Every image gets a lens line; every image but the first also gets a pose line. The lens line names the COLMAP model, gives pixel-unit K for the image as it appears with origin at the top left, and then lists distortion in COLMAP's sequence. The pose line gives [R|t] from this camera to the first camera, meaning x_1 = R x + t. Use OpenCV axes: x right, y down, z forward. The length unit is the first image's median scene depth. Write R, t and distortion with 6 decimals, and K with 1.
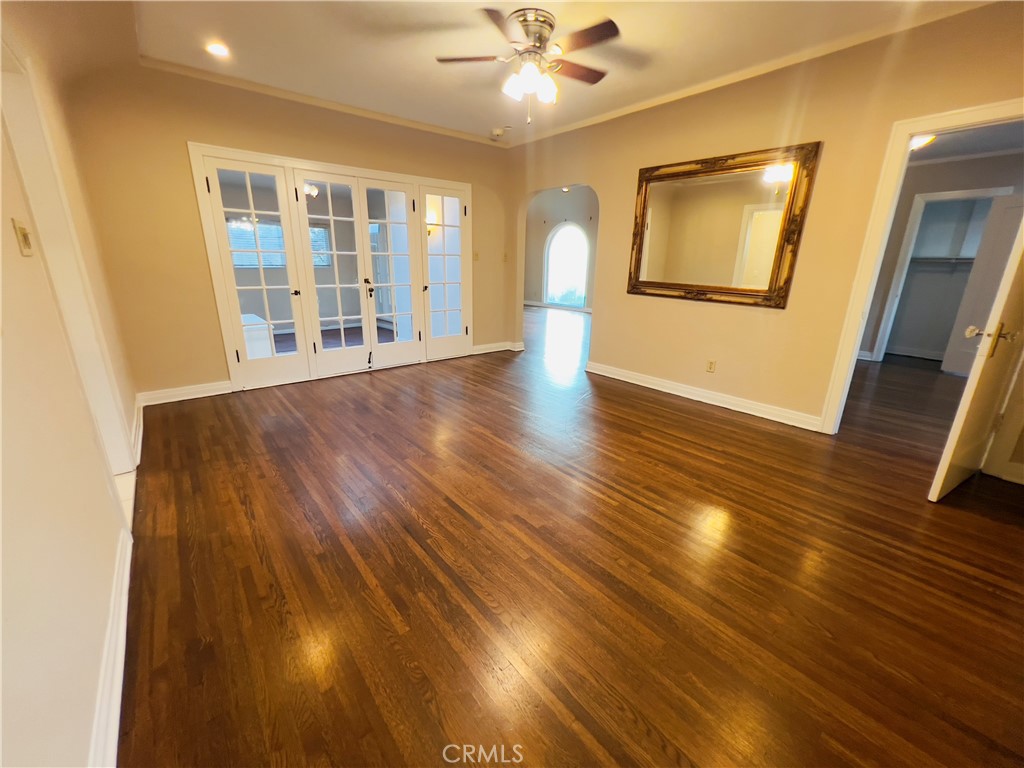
lens RADIAL K [[411.9, 0, 510.4], [0, 411.9, 381.9], [0, 0, 1]] dist [-0.001911, 0.000554]
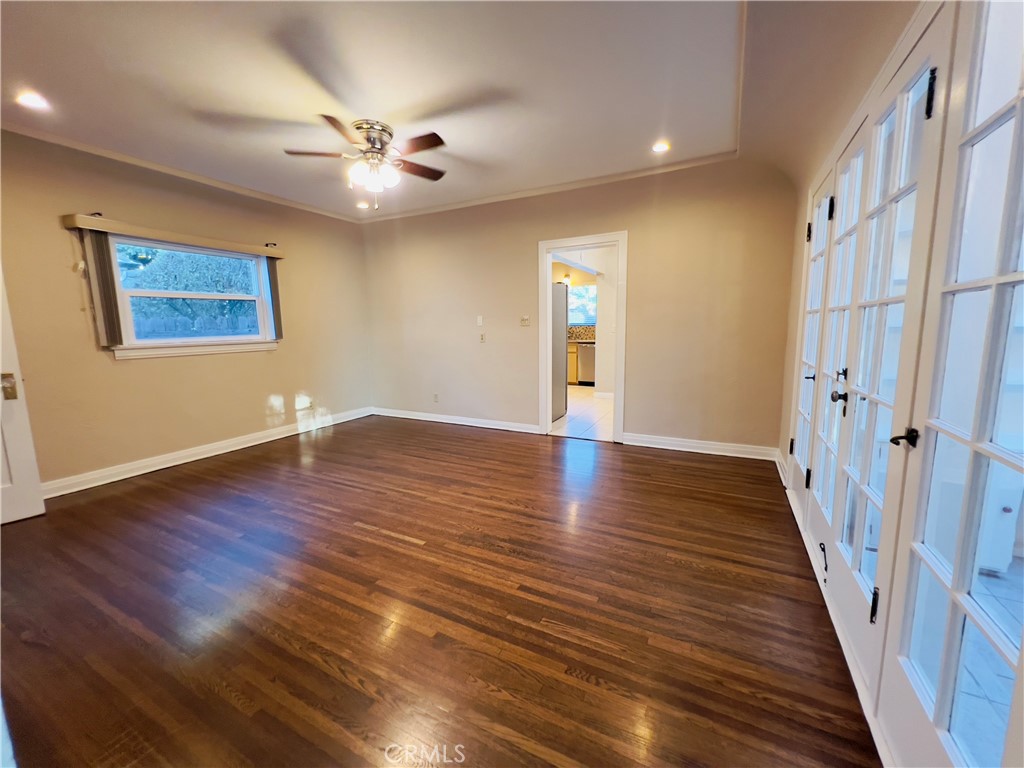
lens RADIAL K [[411.9, 0, 510.4], [0, 411.9, 381.9], [0, 0, 1]] dist [-0.001911, 0.000554]
pose [[-0.920588, 0.052890, -0.386938, 0.112613], [-0.107384, 0.918315, 0.381008, -0.431885], [0.375482, 0.392302, -0.839710, 1.483552]]
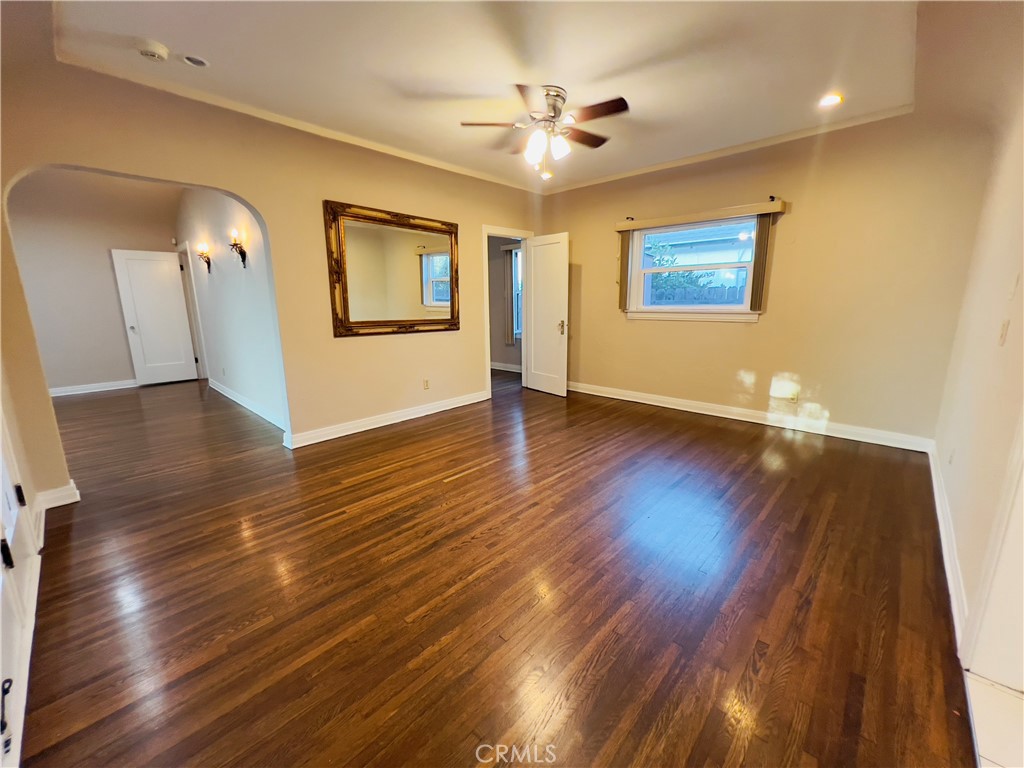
lens RADIAL K [[411.9, 0, 510.4], [0, 411.9, 381.9], [0, 0, 1]] dist [-0.001911, 0.000554]
pose [[-0.125856, -0.211299, 0.969285, -0.739451], [0.286875, 0.927559, 0.239452, -0.271303], [-0.949665, 0.308200, -0.056123, 0.857316]]
